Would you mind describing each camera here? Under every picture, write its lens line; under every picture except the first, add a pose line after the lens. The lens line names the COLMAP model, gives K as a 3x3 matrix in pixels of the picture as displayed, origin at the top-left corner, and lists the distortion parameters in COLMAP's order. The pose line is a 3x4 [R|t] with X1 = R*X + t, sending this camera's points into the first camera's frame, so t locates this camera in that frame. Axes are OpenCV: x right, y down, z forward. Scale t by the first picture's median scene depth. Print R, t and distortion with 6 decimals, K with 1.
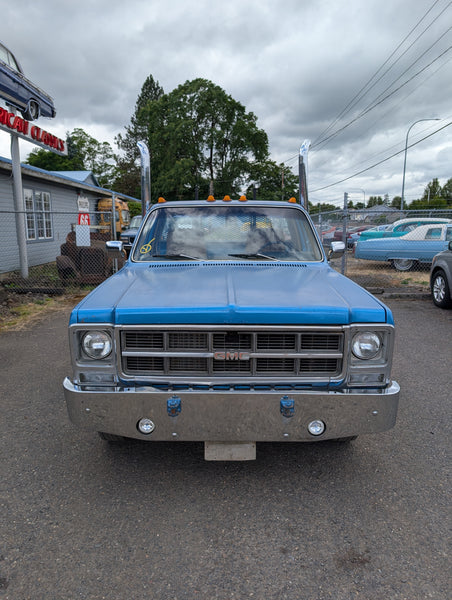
lens RADIAL K [[439.7, 0, 229.5], [0, 439.7, 310.7], [0, 0, 1]] dist [0.009279, -0.004255]
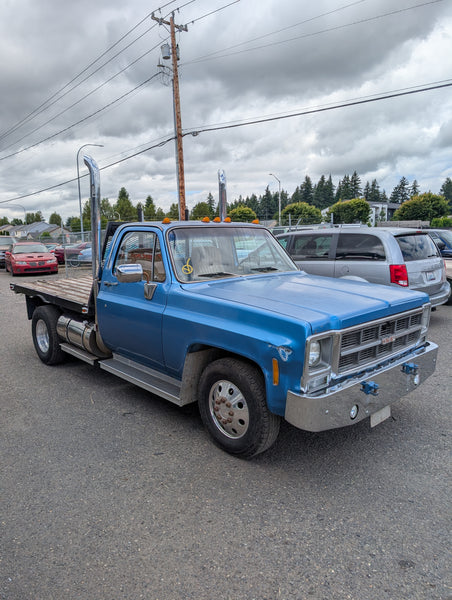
lens RADIAL K [[439.7, 0, 208.6], [0, 439.7, 308.6], [0, 0, 1]] dist [0.009279, -0.004255]
pose [[0.728993, -0.124683, 0.673070, -0.919677], [0.151240, 0.988309, 0.019274, -0.071324], [-0.667605, 0.087744, 0.739327, 0.265712]]
